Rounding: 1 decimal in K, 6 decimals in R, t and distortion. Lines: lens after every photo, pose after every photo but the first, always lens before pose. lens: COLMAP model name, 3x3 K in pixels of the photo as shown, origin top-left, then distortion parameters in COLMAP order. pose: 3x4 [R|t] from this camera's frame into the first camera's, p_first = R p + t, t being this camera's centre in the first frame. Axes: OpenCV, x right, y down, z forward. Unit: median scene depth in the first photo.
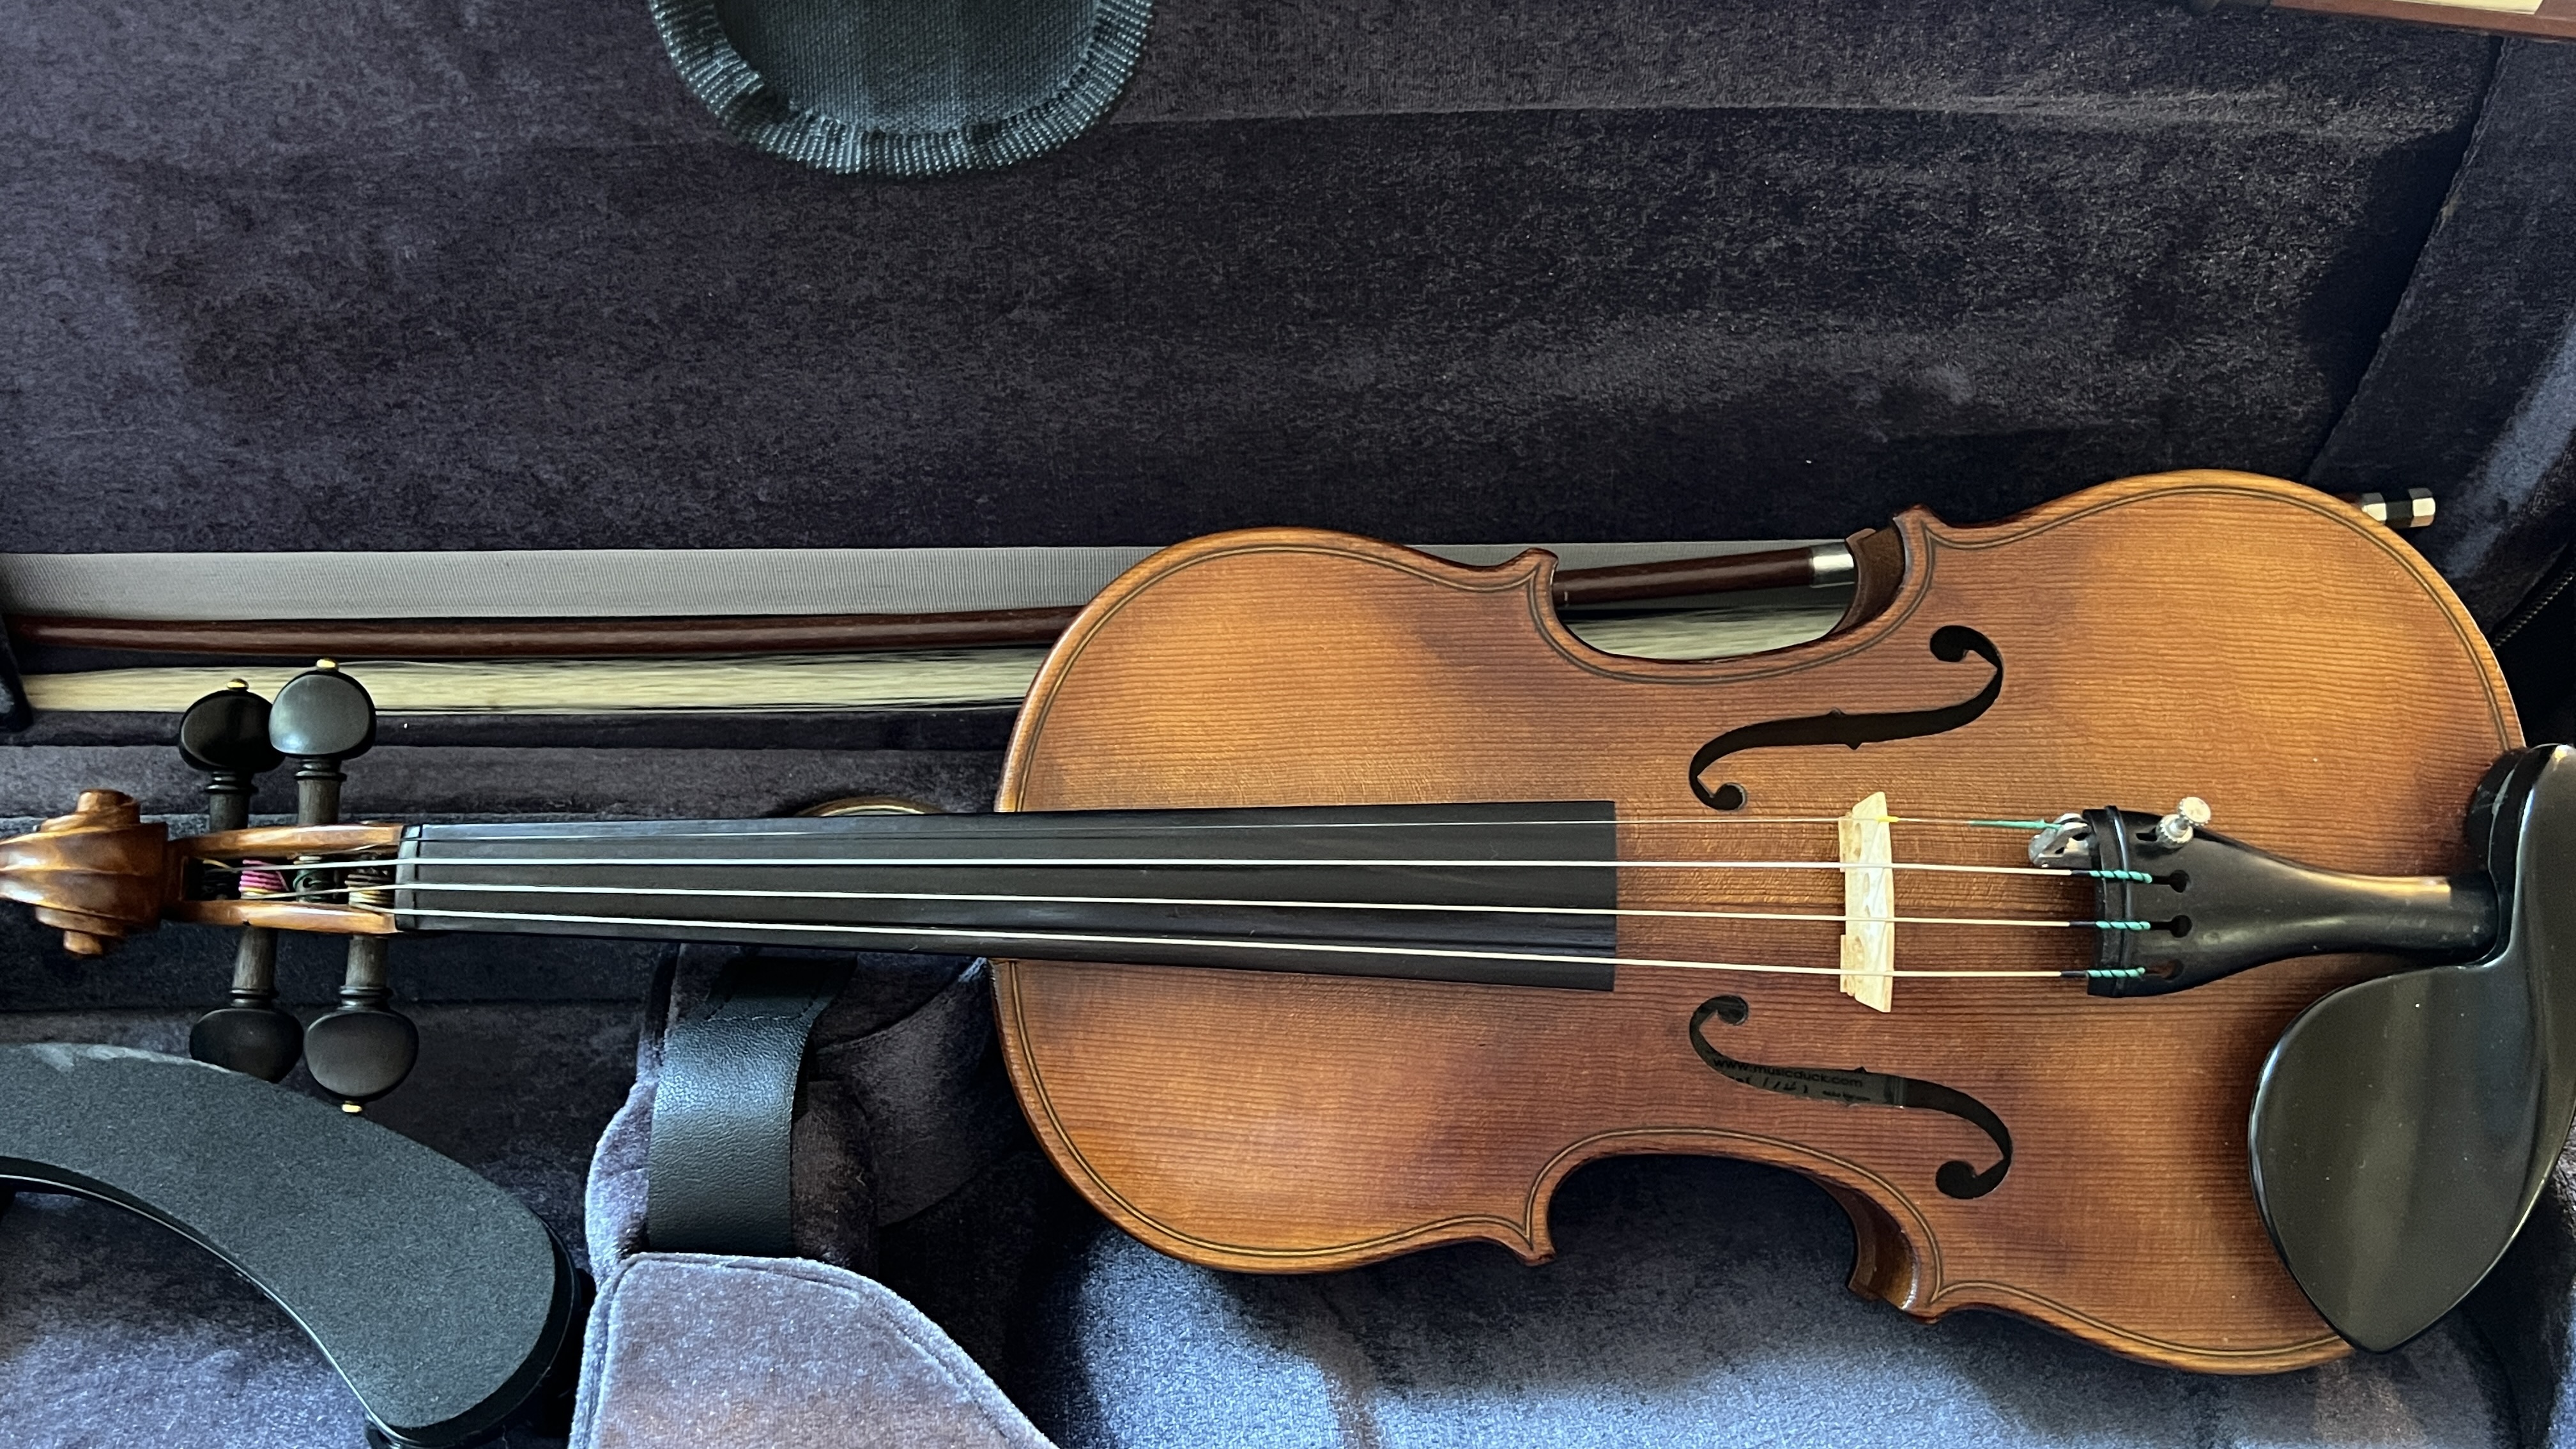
lens RADIAL K [[2119.9, 0, 1297.6], [0, 2119.9, 657.1], [0, 0, 1]] dist [0.082258, -0.165405]
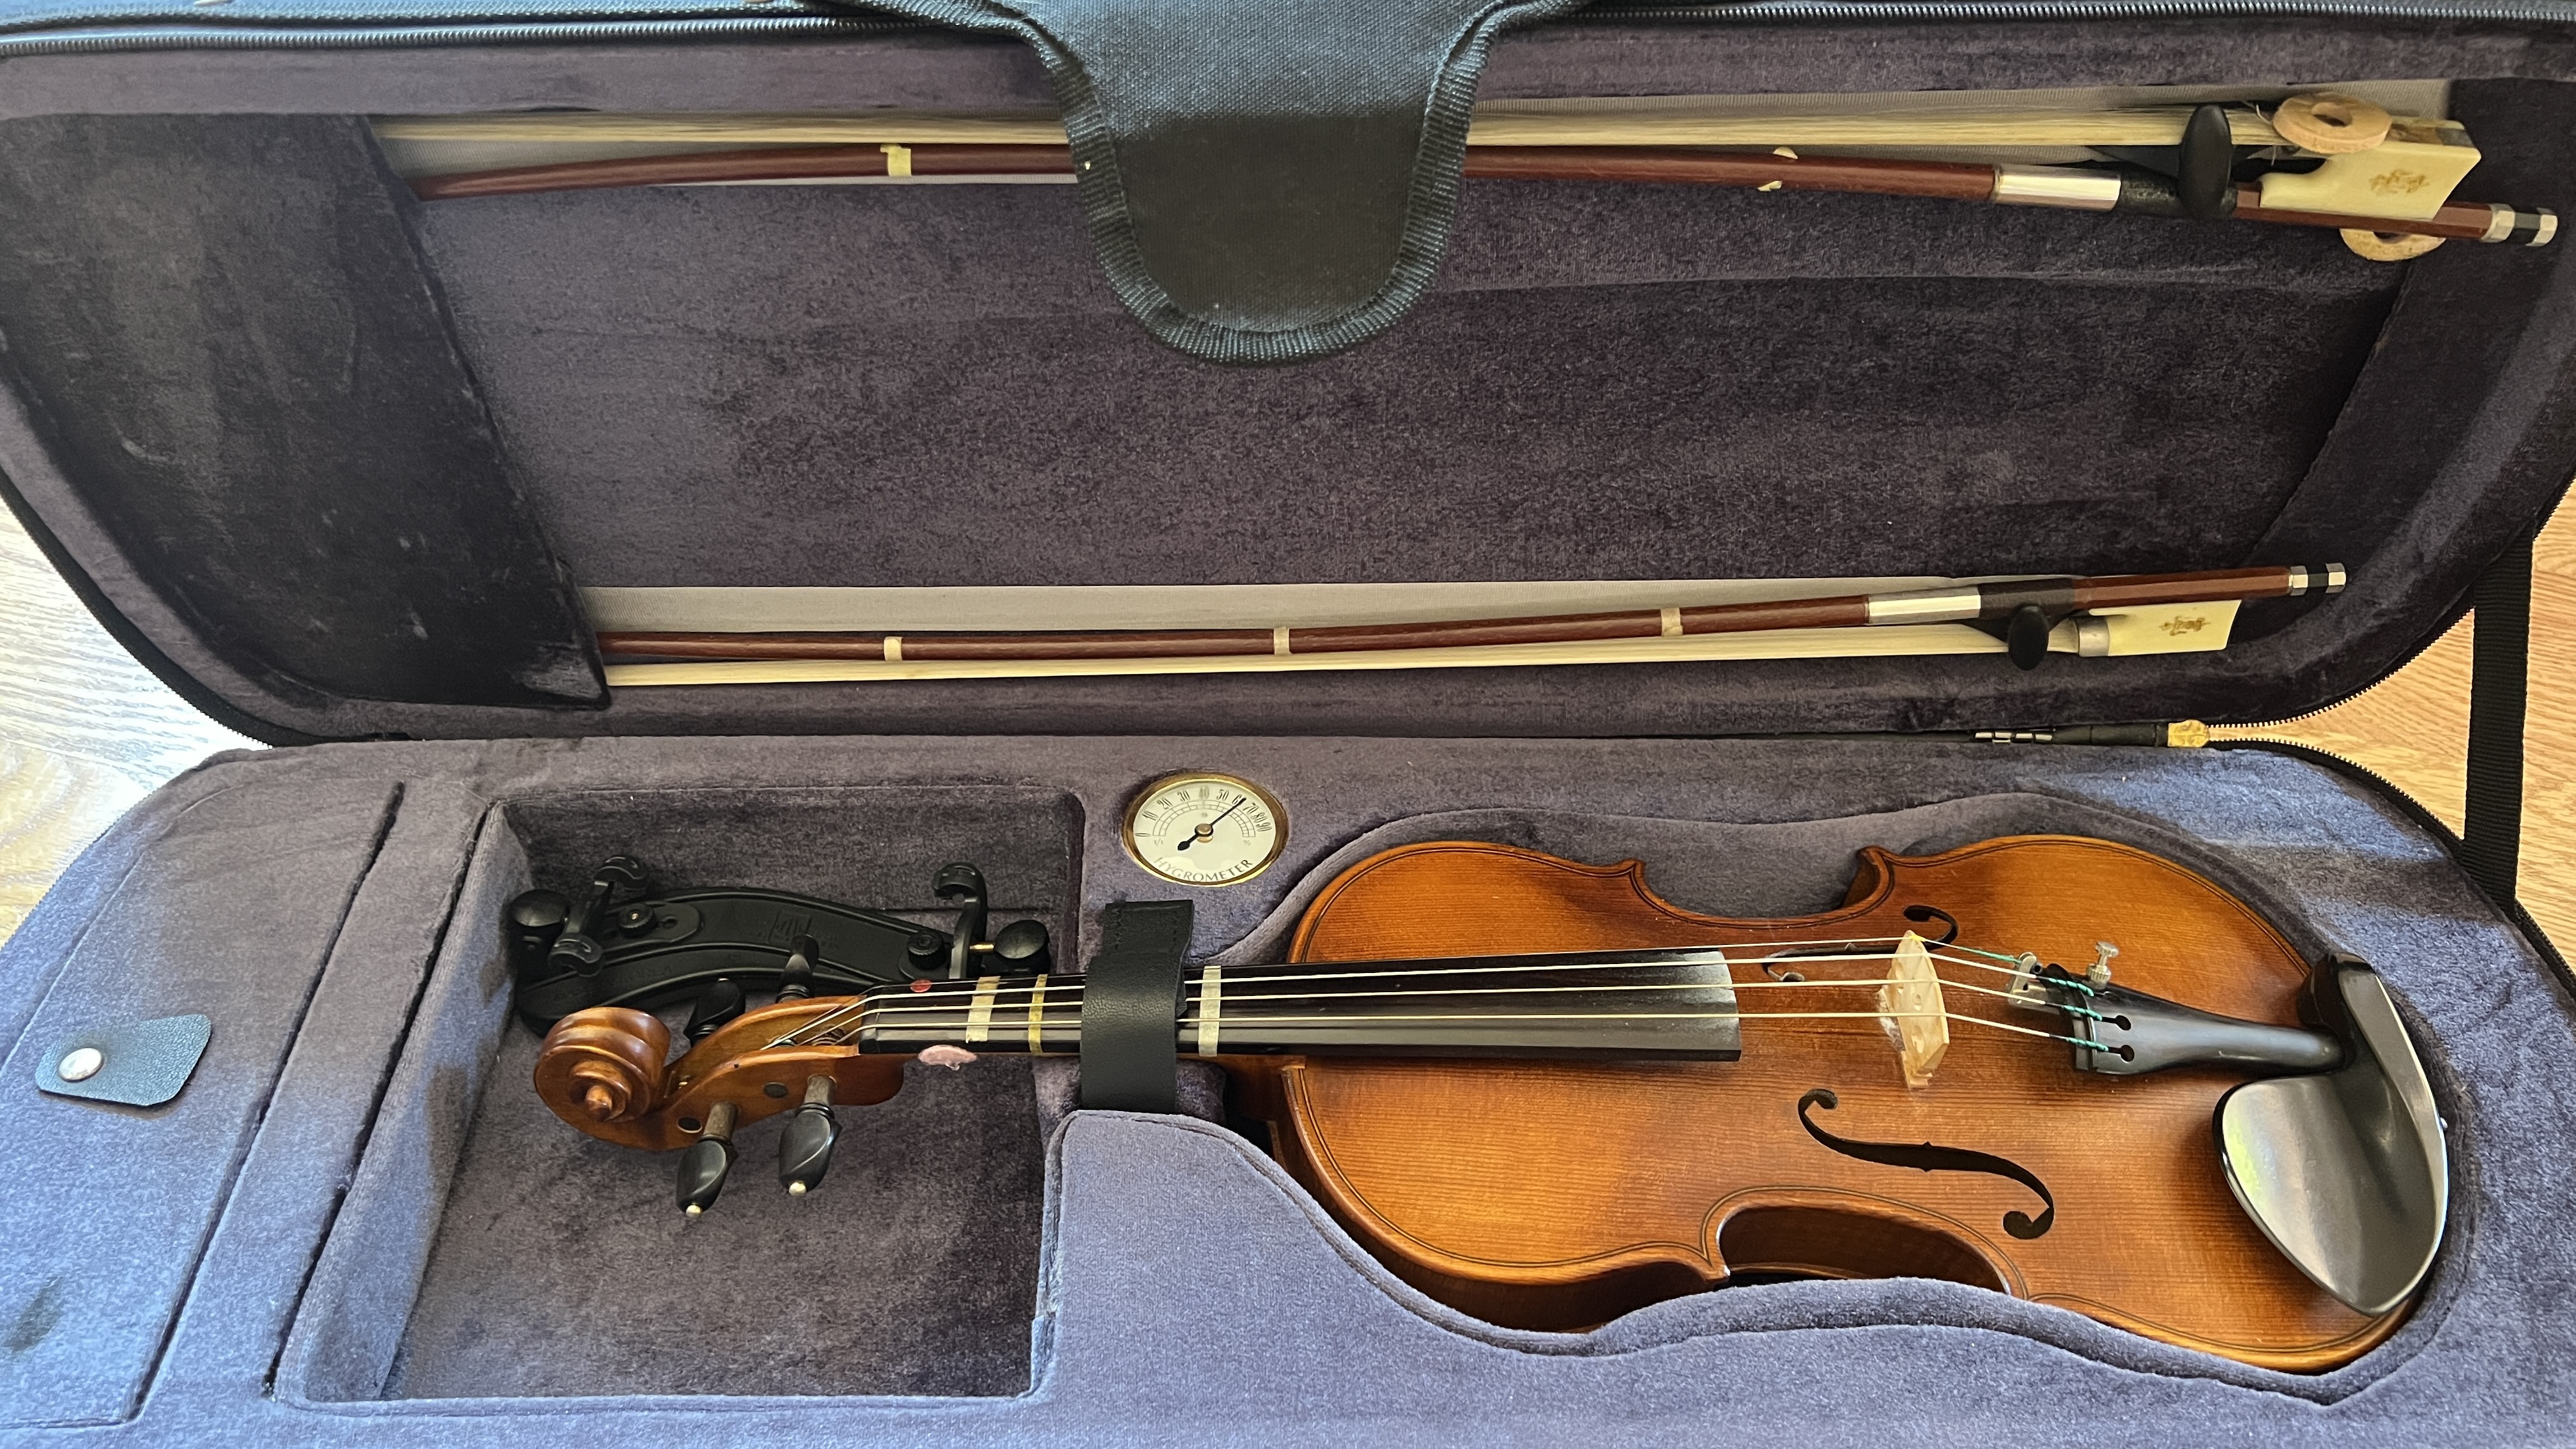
lens RADIAL K [[1737.9, 0, 1294.4], [0, 1737.9, 728.8], [0, 0, 1]] dist [-0.000749, -0.005916]
pose [[0.996440, 0.004986, -0.084157, -0.045576], [0.001133, 0.997367, 0.072504, -0.043966], [0.084297, -0.072341, 0.993811, -0.145847]]
